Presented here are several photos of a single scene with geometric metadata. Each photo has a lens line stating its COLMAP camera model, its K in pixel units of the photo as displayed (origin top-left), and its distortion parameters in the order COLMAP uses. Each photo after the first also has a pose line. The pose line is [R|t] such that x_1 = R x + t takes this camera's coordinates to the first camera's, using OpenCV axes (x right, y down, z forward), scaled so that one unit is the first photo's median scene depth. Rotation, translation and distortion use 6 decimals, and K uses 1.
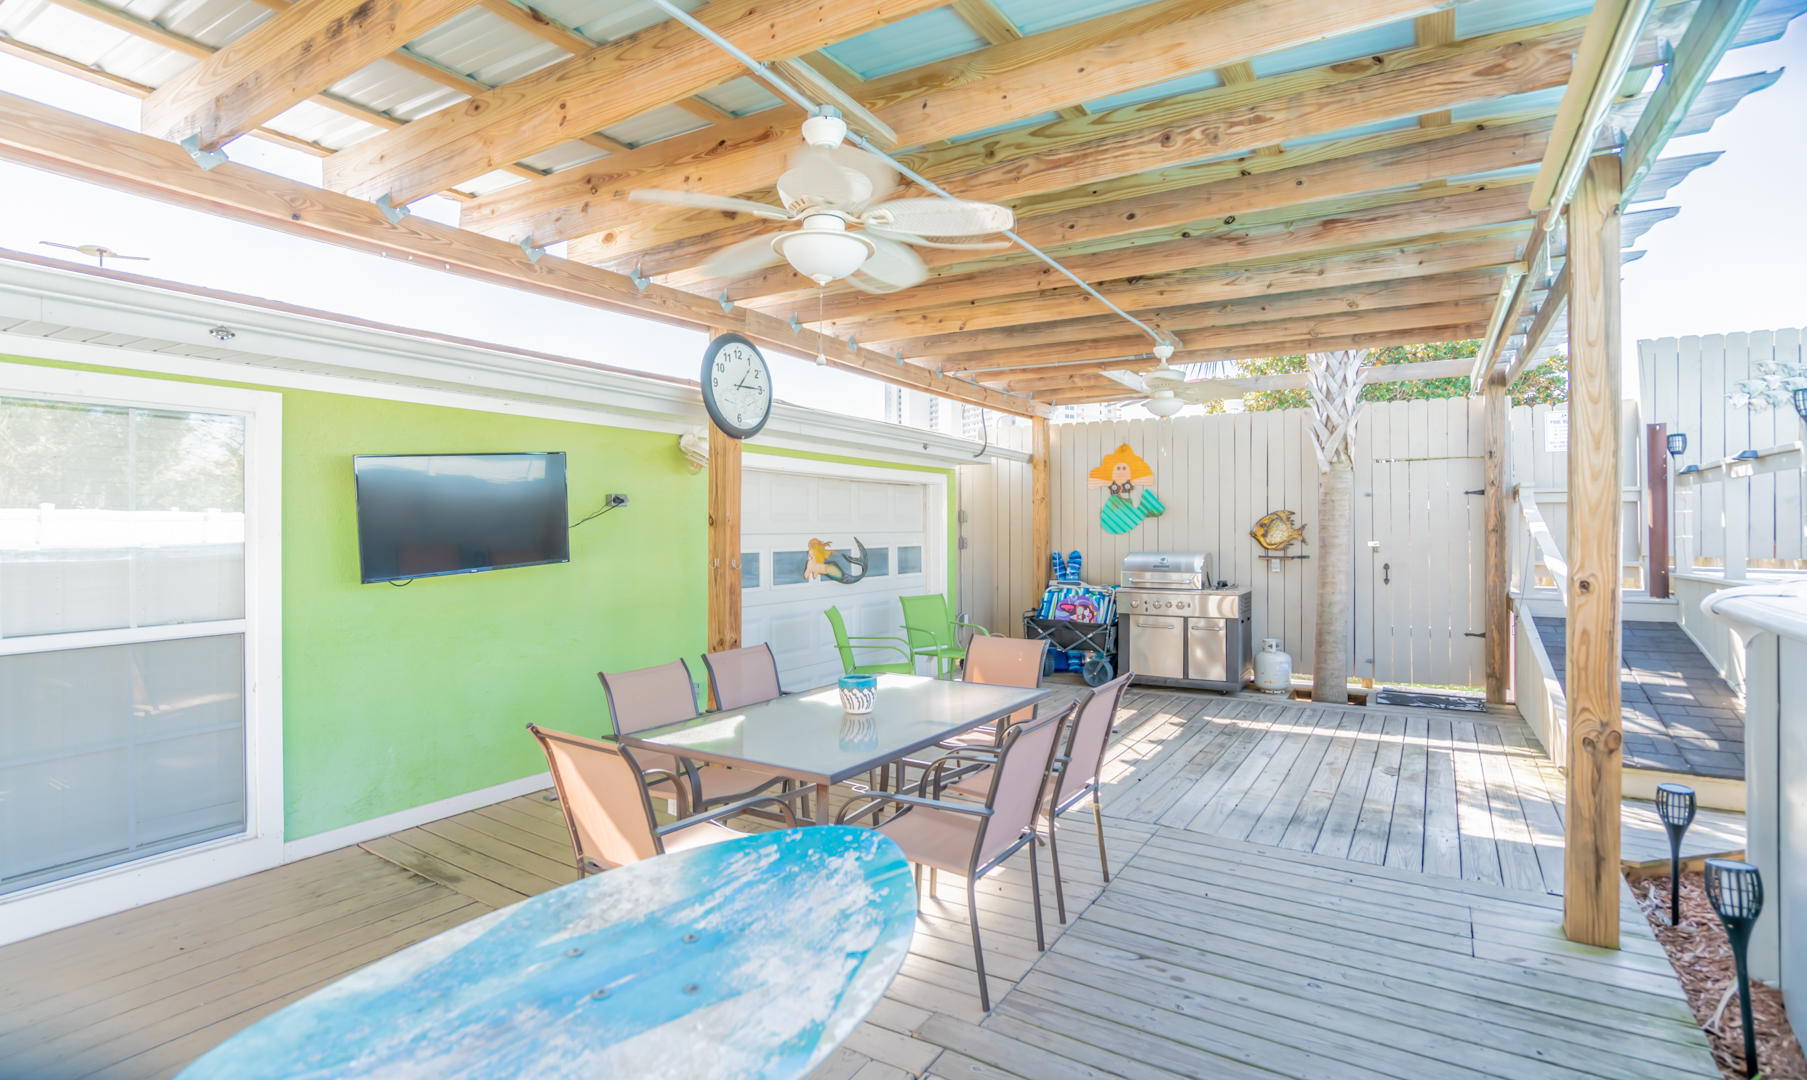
lens RADIAL K [[860.2, 0, 911.4], [0, 860.2, 534.7], [0, 0, 1]] dist [-0.029528, 0.006911]
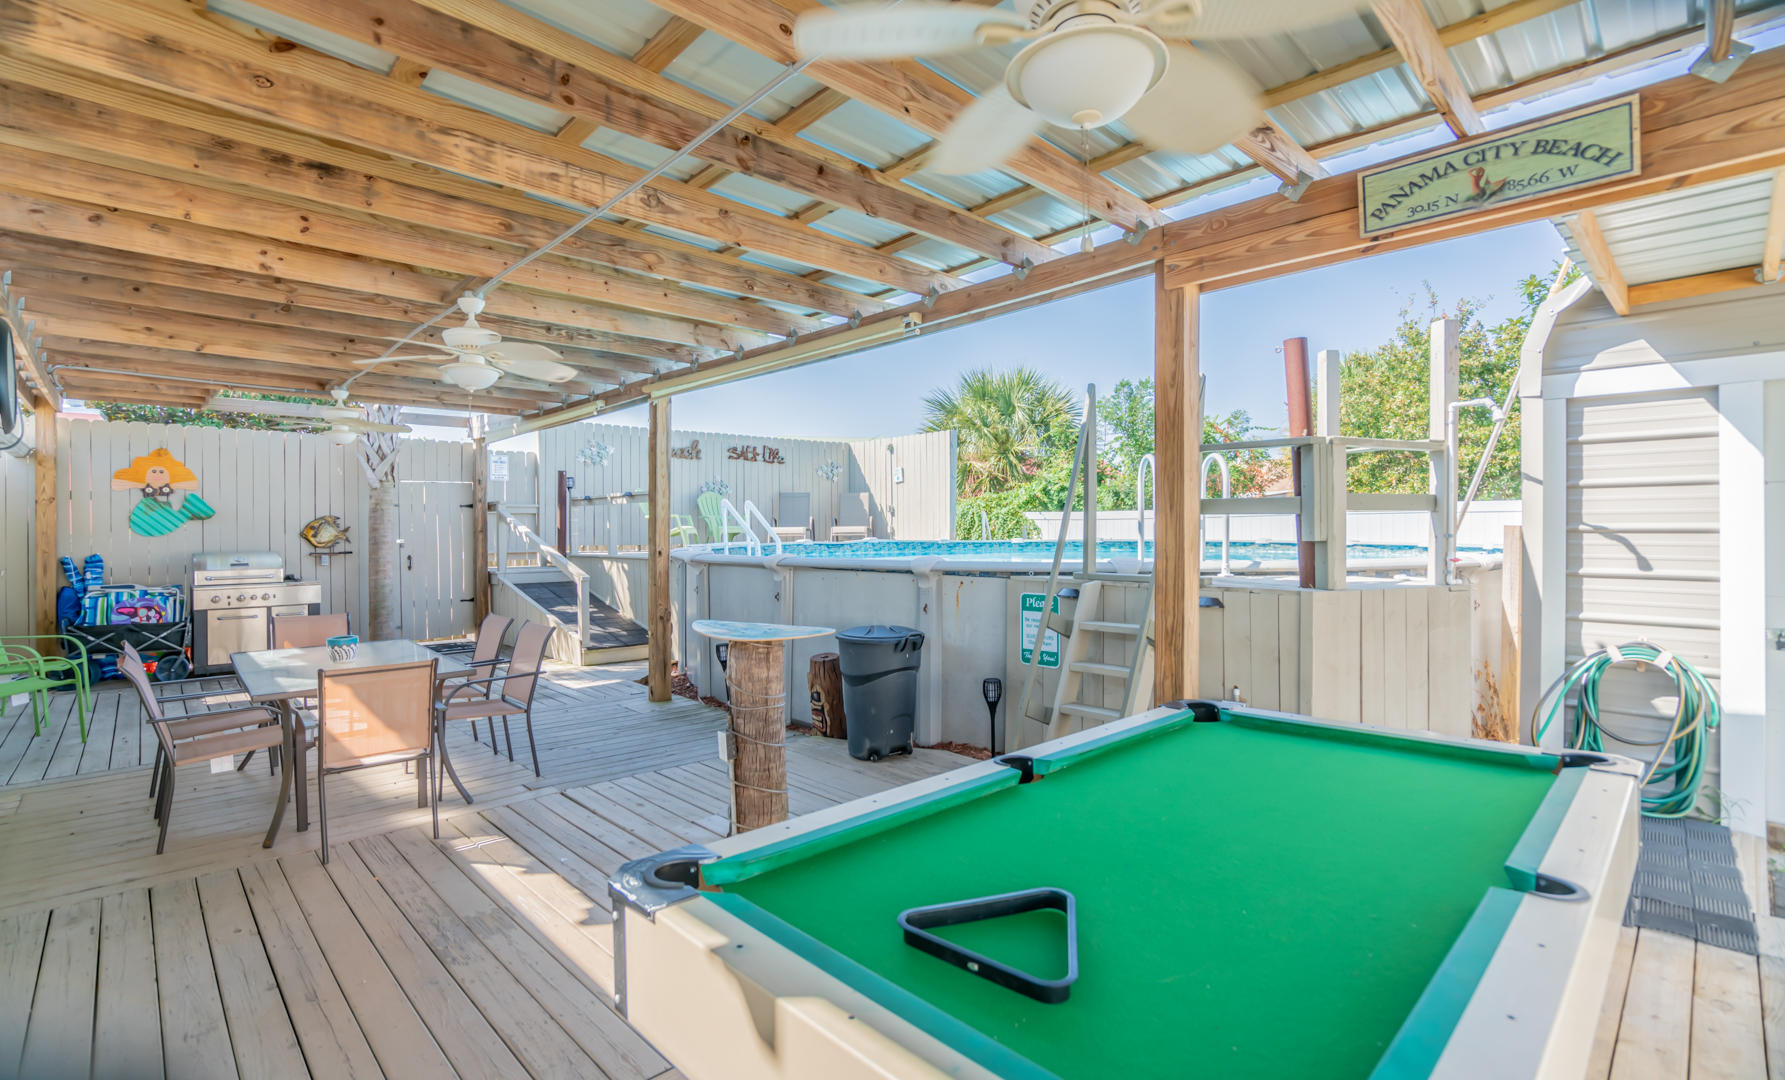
lens RADIAL K [[822.6, 0, 866.2], [0, 822.6, 530.7], [0, 0, 1]] dist [-0.034060, 0.005243]
pose [[0.283947, -0.004345, 0.958830, -0.573571], [0.011279, 0.999936, 0.001191, 0.001138], [-0.958774, 0.010476, 0.283978, -0.099162]]
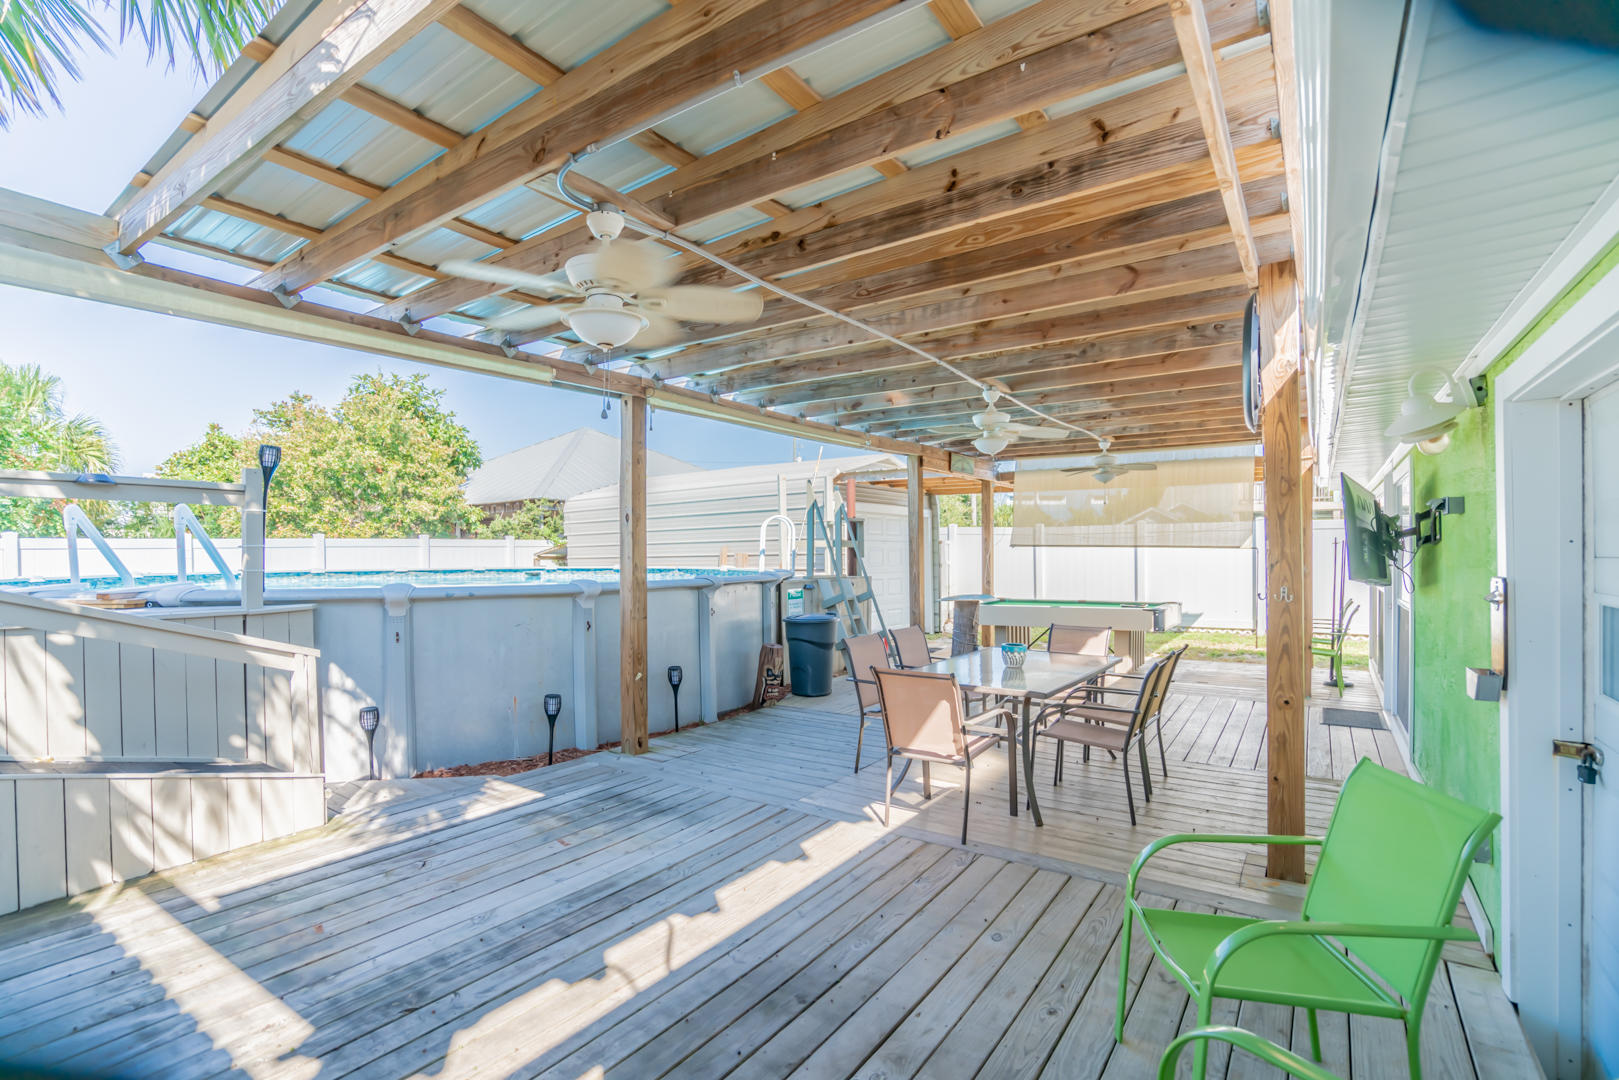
lens RADIAL K [[763.8, 0, 819.8], [0, 763.8, 550.4], [0, 0, 1]] dist [-0.049521, 0.020678]
pose [[-0.996812, 0.010921, 0.079034, 0.103196], [0.011288, 0.999927, 0.004194, -0.007405], [-0.078982, 0.005073, -0.996863, 1.319995]]
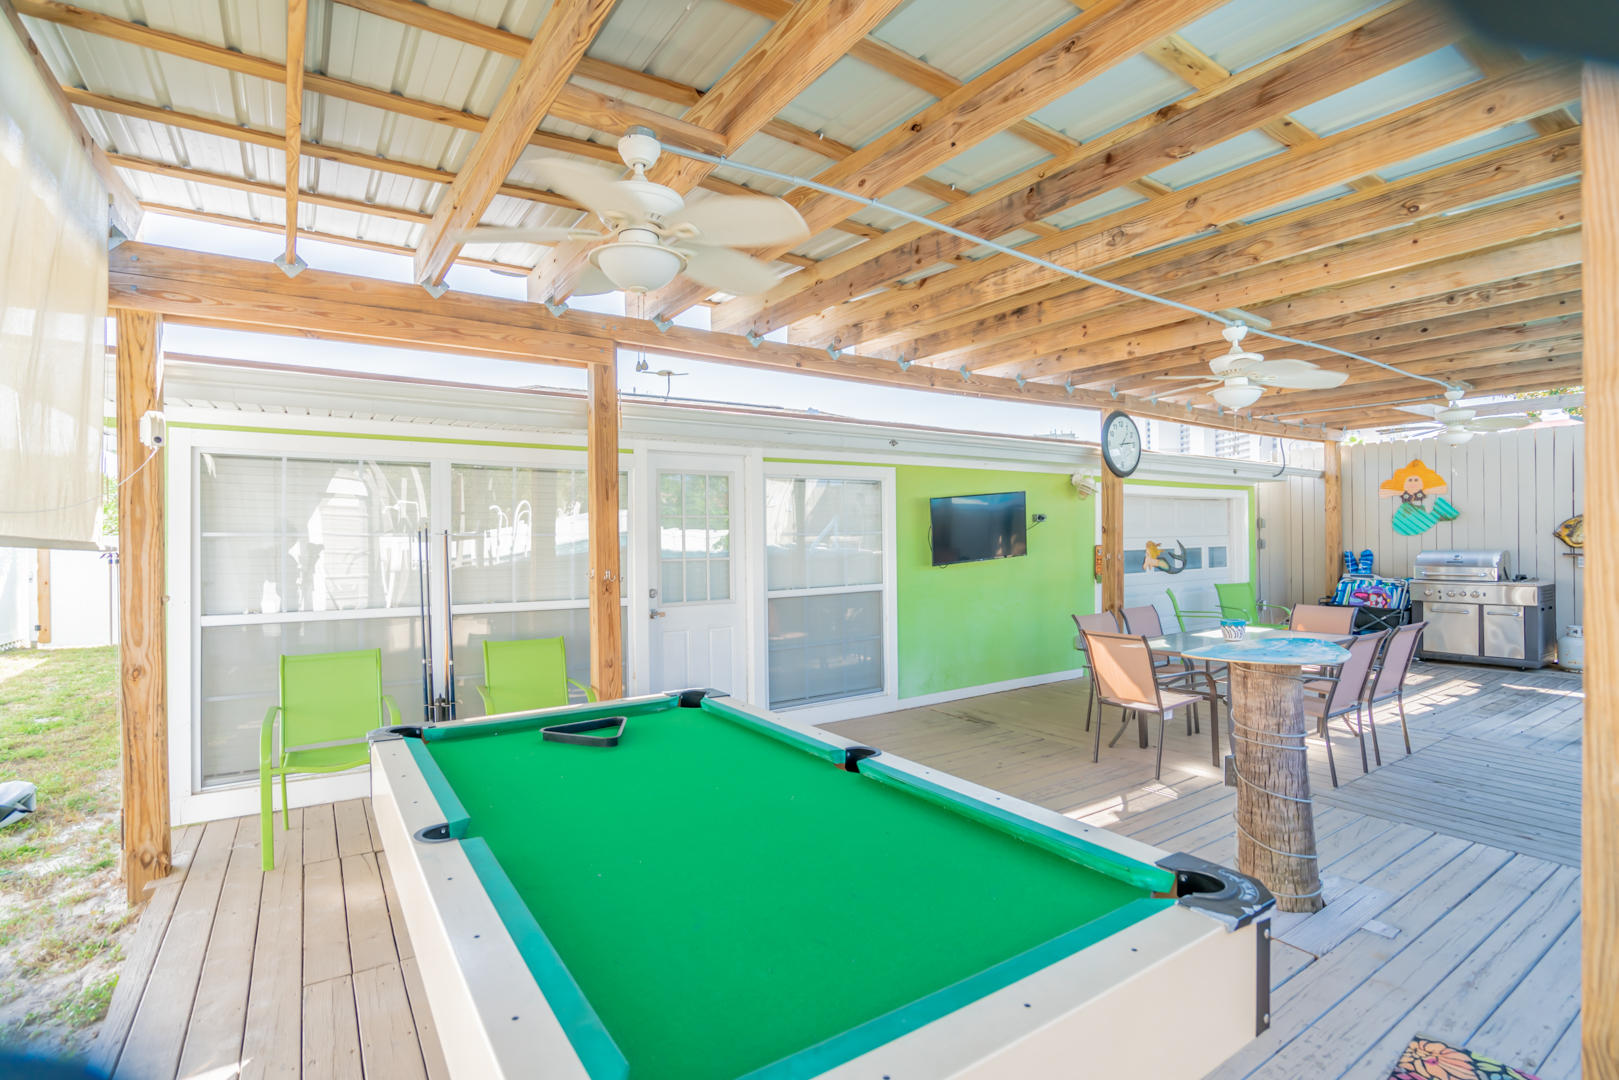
lens RADIAL K [[763.8, 0, 809.0], [0, 763.8, 542.4], [0, 0, 1]] dist [-0.049521, 0.020678]
pose [[0.906239, -0.008011, -0.422690, -0.103612], [0.008853, 0.999961, 0.000030, 0.001906], [0.422673, -0.003770, 0.906274, -0.384990]]
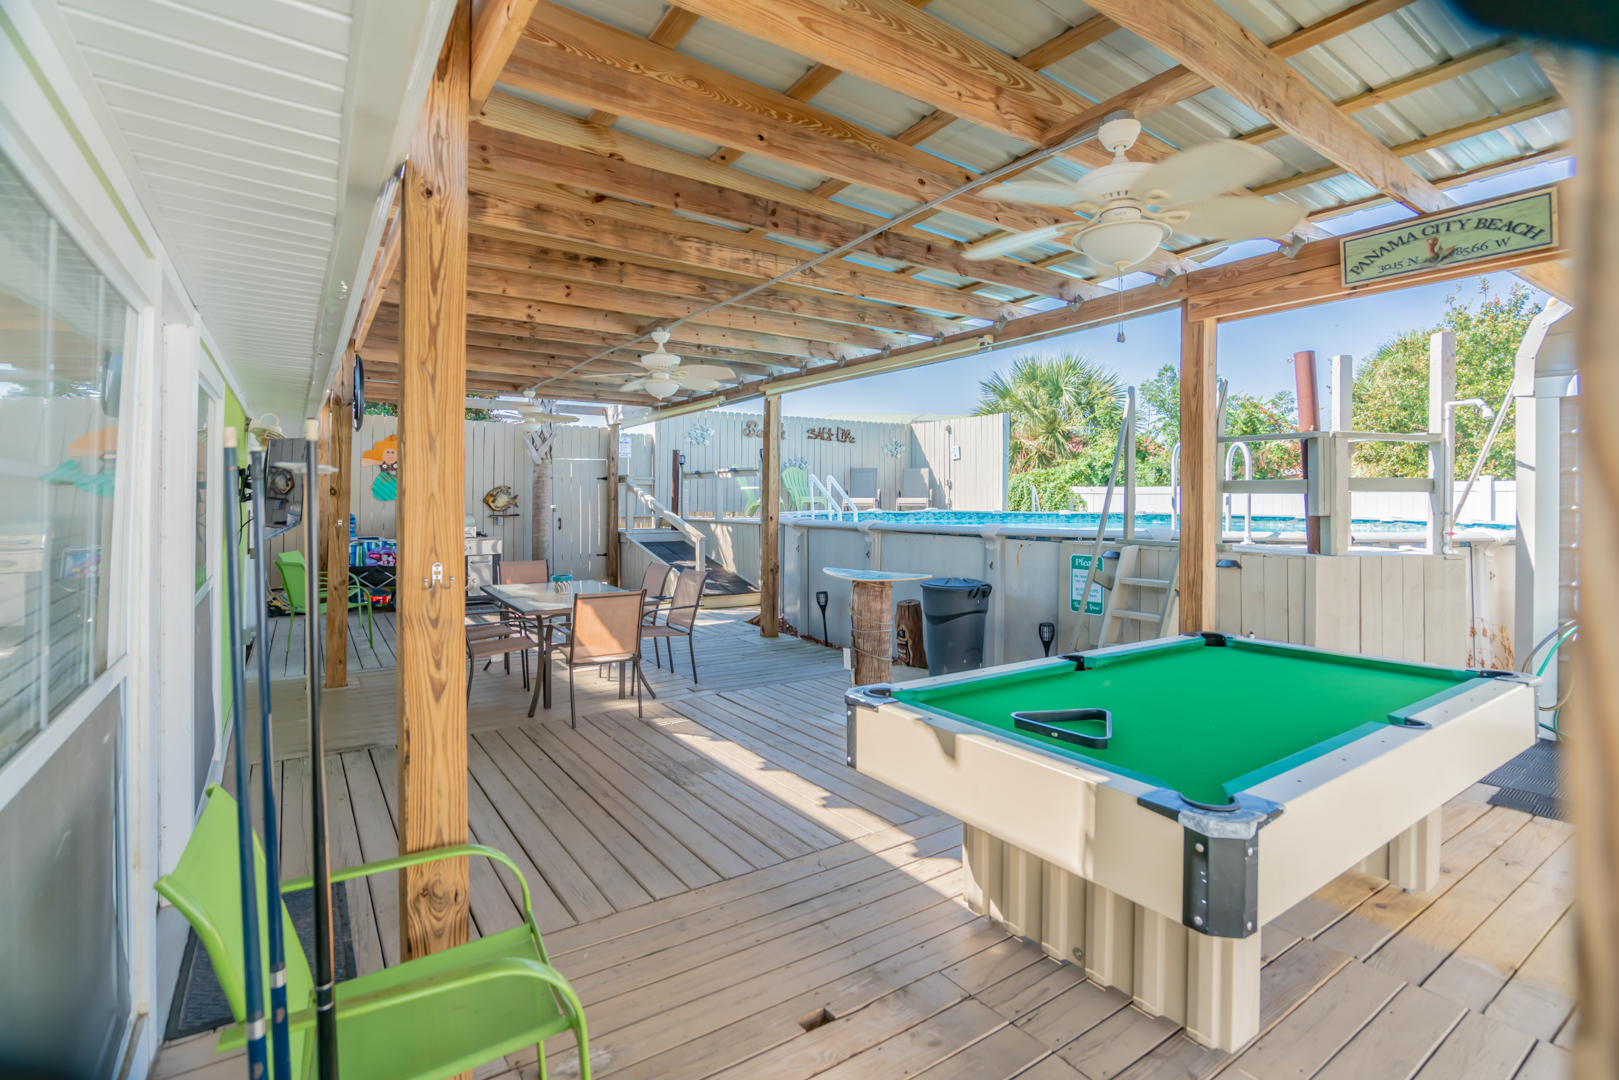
lens RADIAL K [[763.8, 0, 791.1], [0, 763.8, 494.7], [0, 0, 1]] dist [-0.049521, 0.020678]
pose [[0.433712, 0.006546, 0.901028, -0.734416], [0.000646, 0.999971, -0.007576, -0.001277], [-0.901051, 0.003868, 0.433695, -0.108654]]
